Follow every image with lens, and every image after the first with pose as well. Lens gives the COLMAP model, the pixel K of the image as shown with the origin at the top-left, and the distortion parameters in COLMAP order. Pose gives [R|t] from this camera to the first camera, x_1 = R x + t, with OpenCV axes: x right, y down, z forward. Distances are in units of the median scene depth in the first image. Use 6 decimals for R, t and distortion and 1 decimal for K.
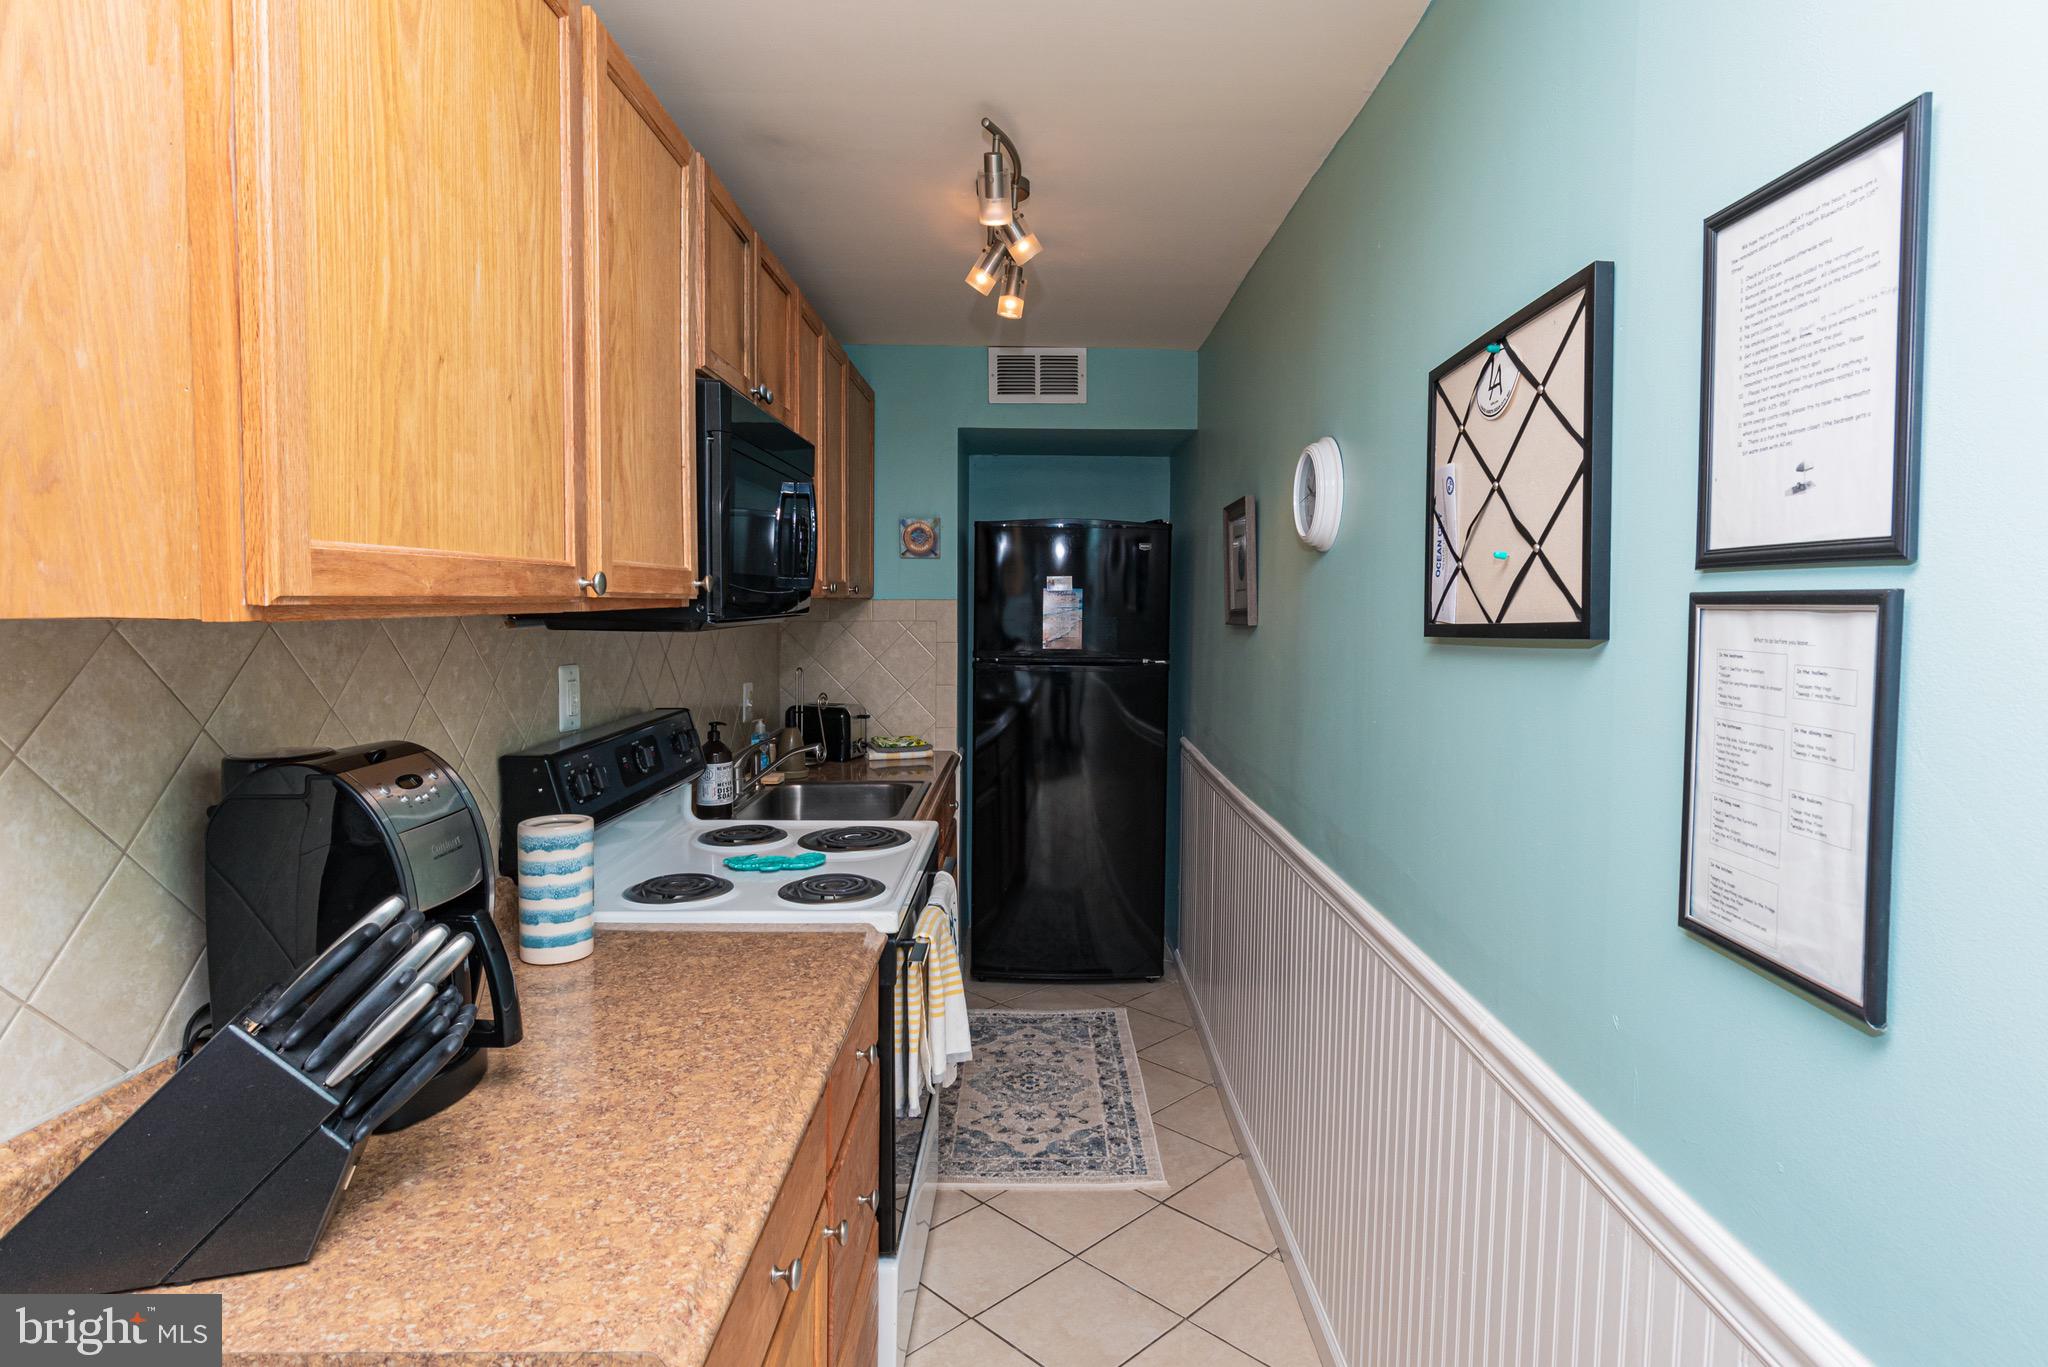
lens RADIAL K [[1077.1, 0, 1064.3], [0, 1077.1, 739.8], [0, 0, 1]] dist [-0.000596, 0.000105]
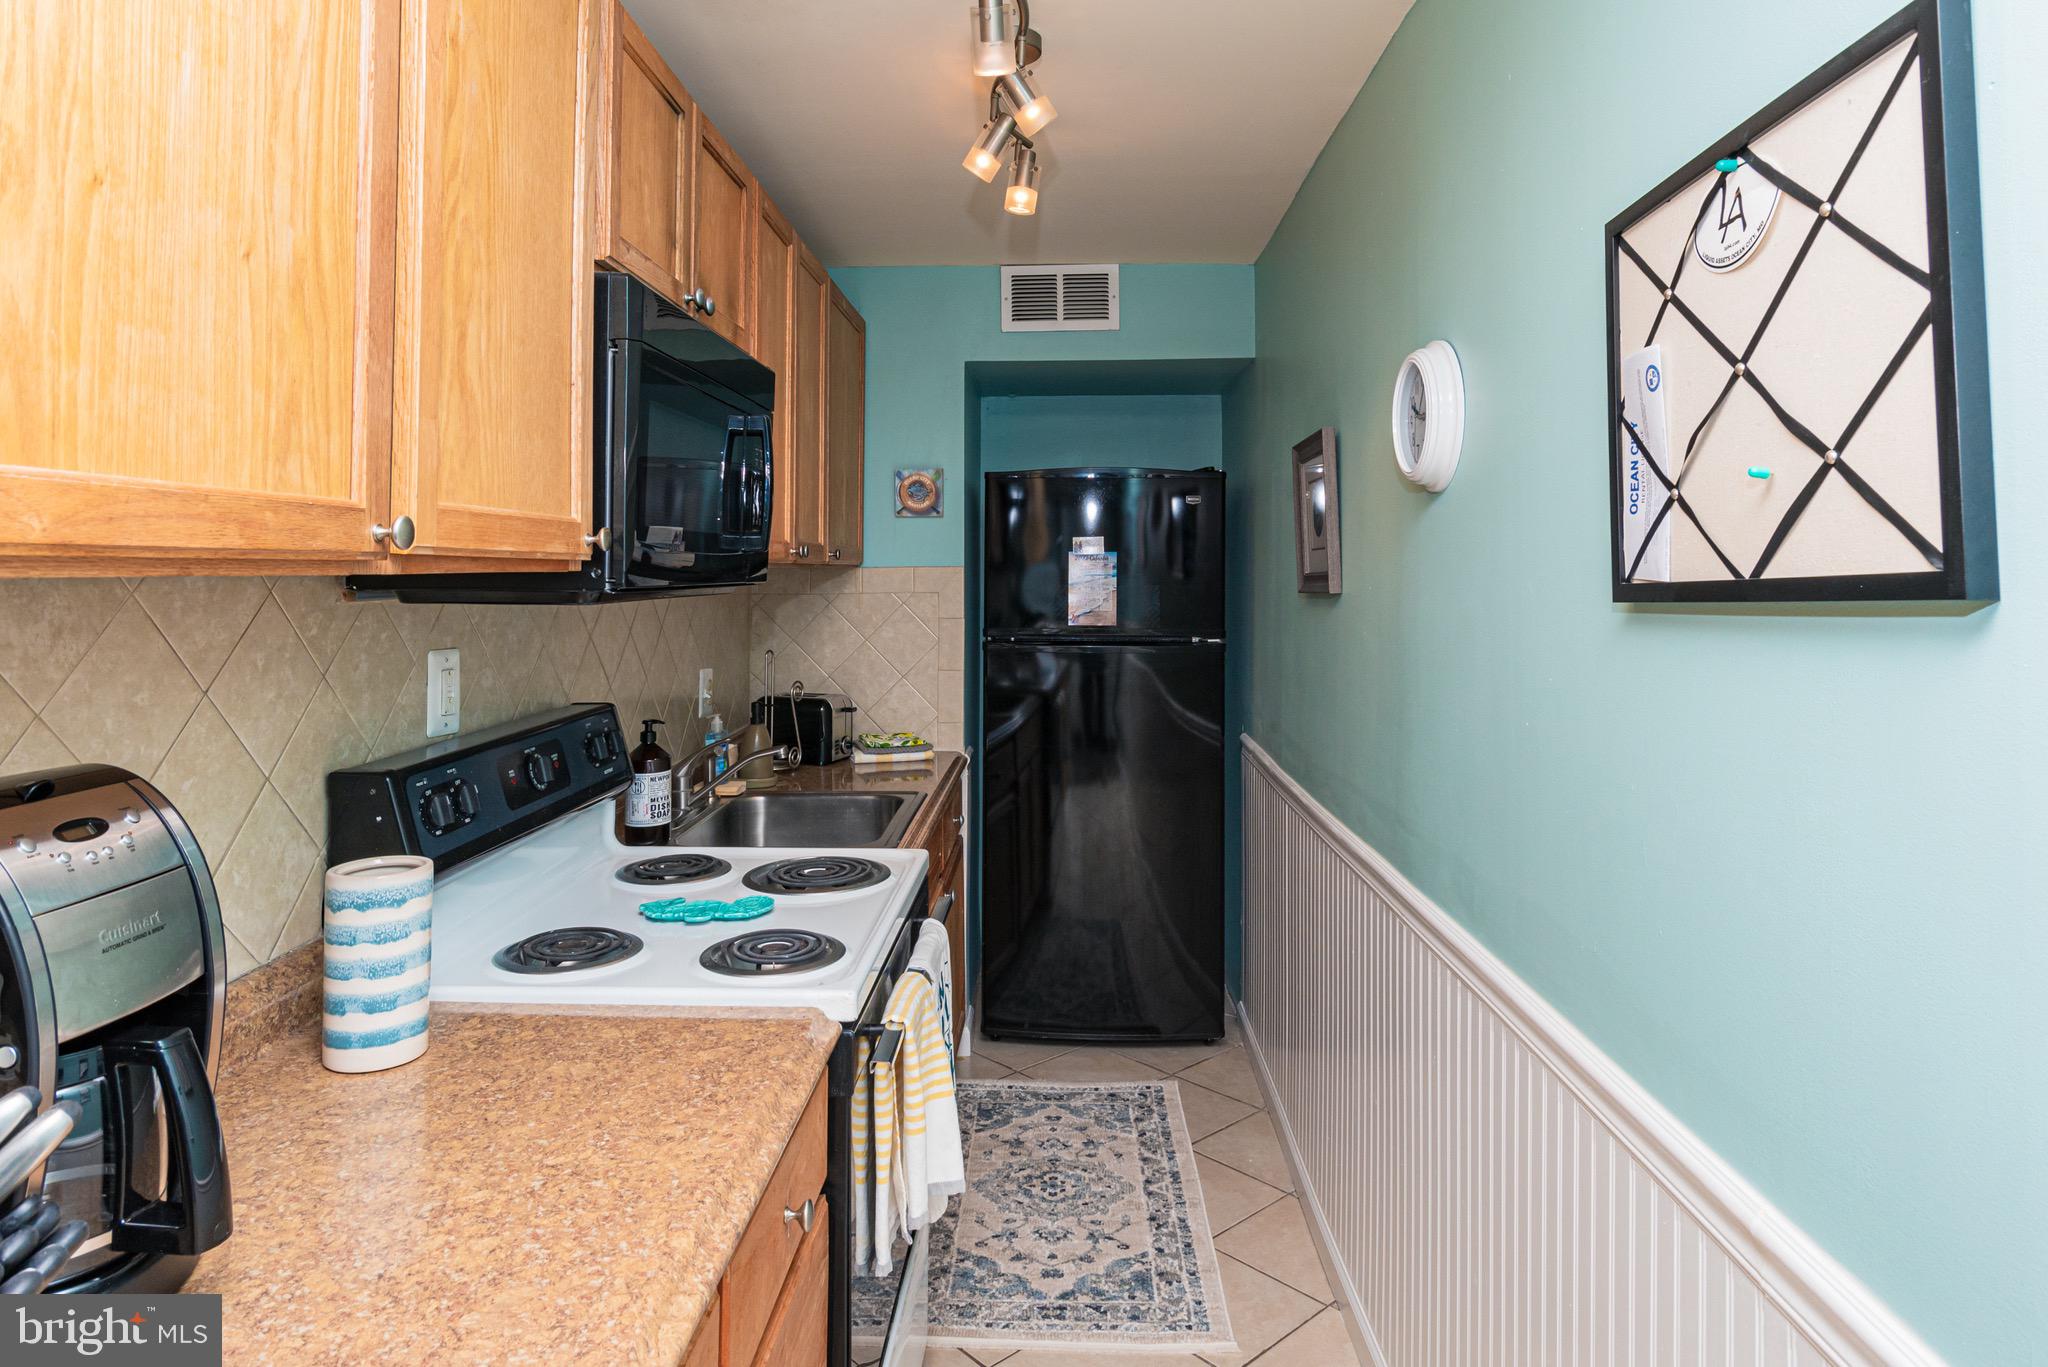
lens RADIAL K [[1178.5, 0, 1029.4], [0, 1178.5, 606.2], [0, 0, 1]] dist [-0.000992, -0.000270]
pose [[0.998032, -0.007390, -0.062274, 0.007770], [0.001040, 0.994846, -0.101390, -0.011014], [0.062702, 0.101125, 0.992896, 0.142935]]
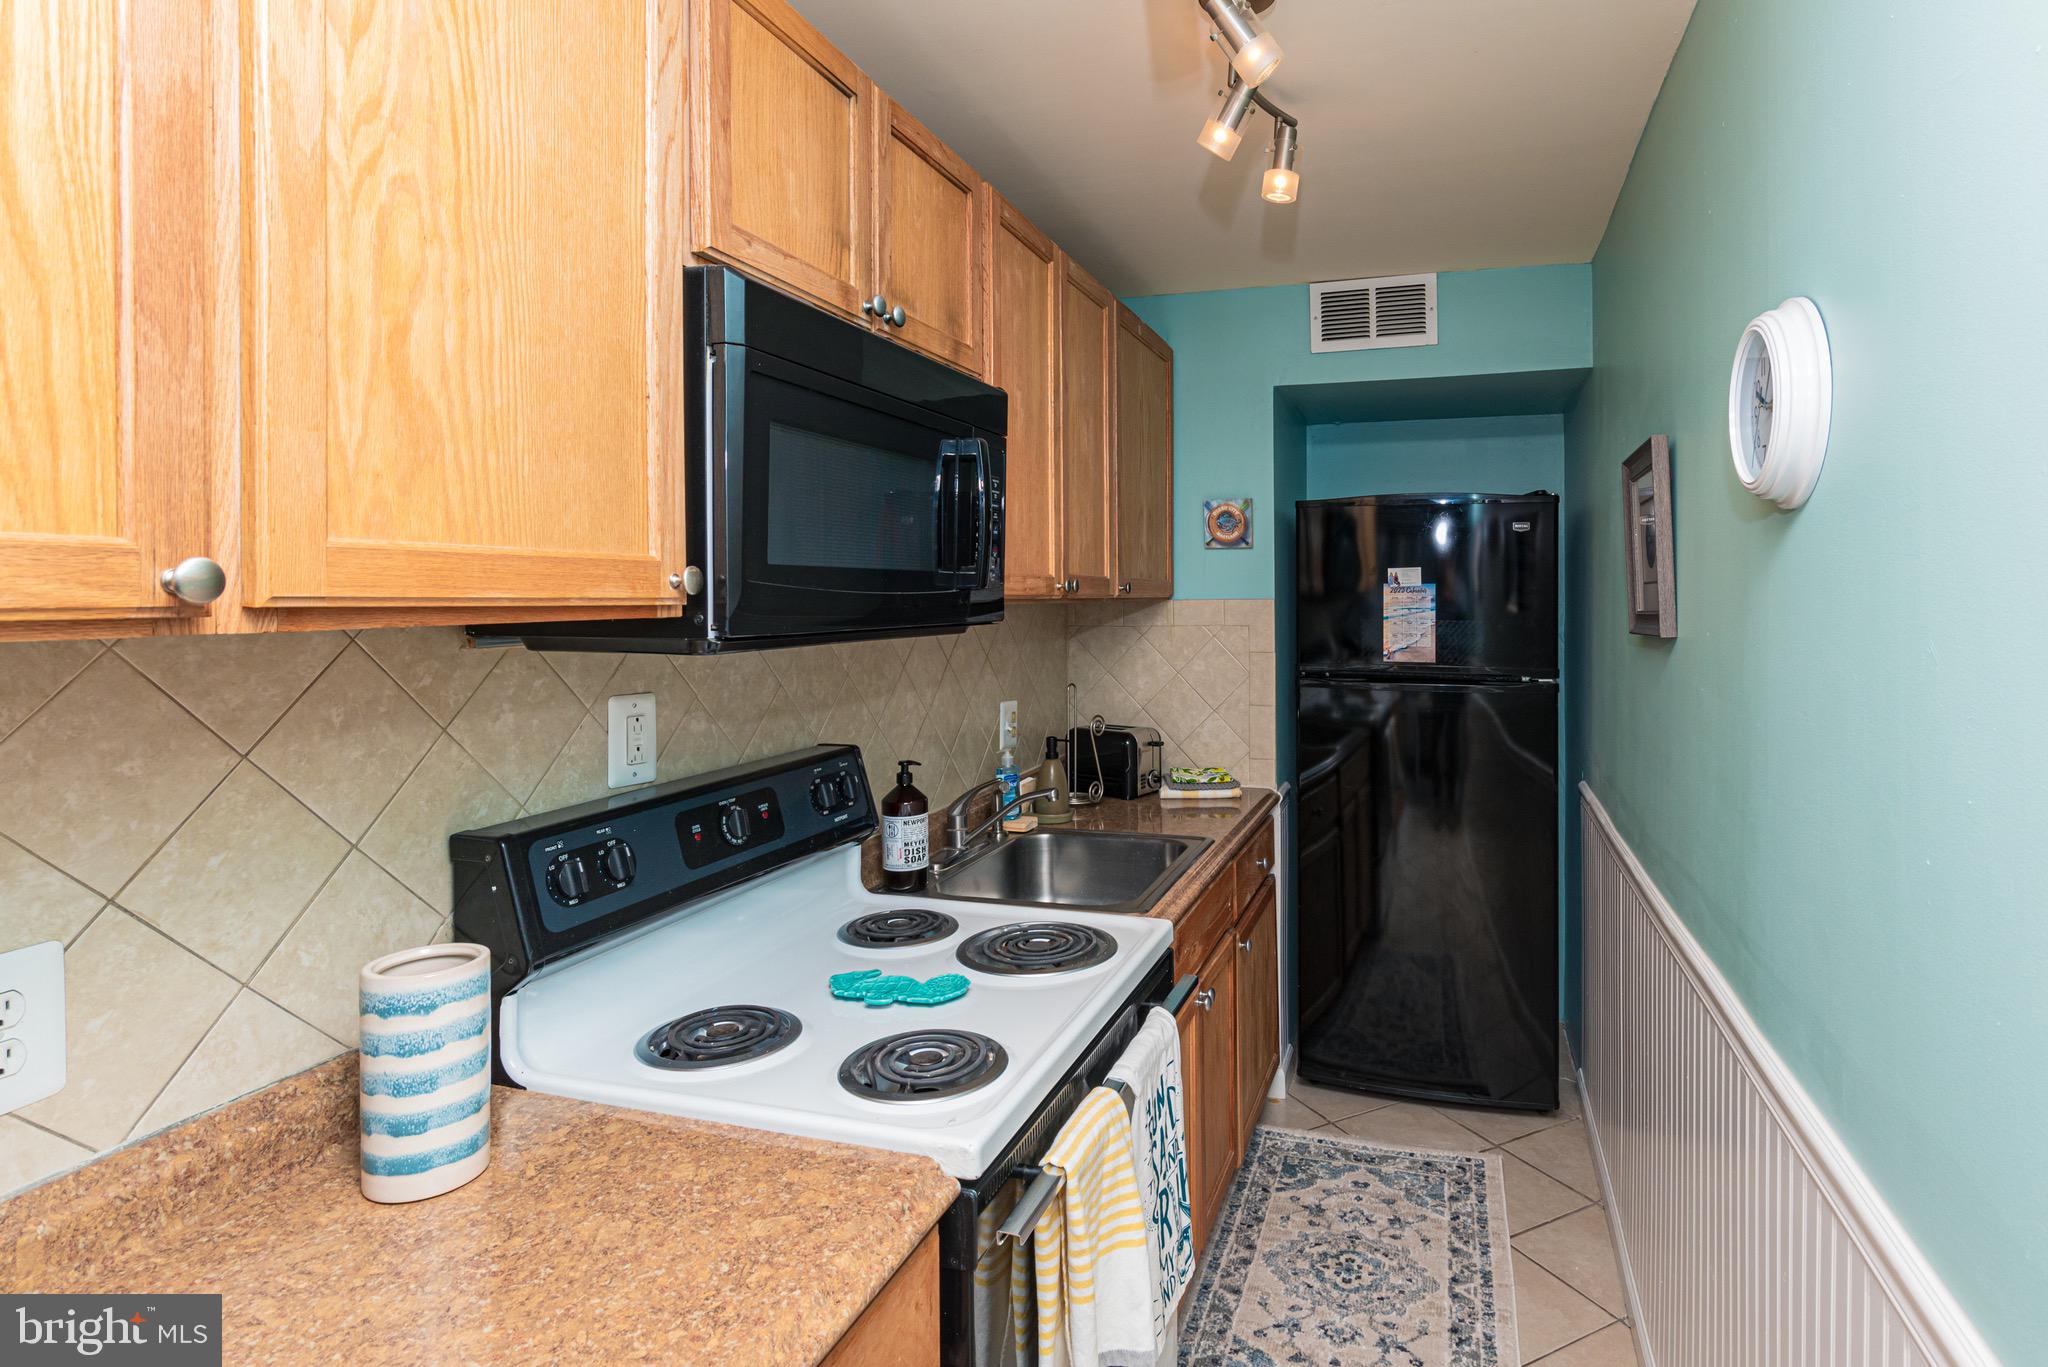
lens RADIAL K [[1014.1, 0, 1206.8], [0, 1014.1, 623.8], [0, 0, 1]] dist [0.000724, -0.000466]
pose [[0.959203, -0.000166, -0.282717, 0.081131], [-0.028751, 0.994758, -0.098131, -0.046675], [0.281251, 0.102256, 0.954171, 0.345185]]
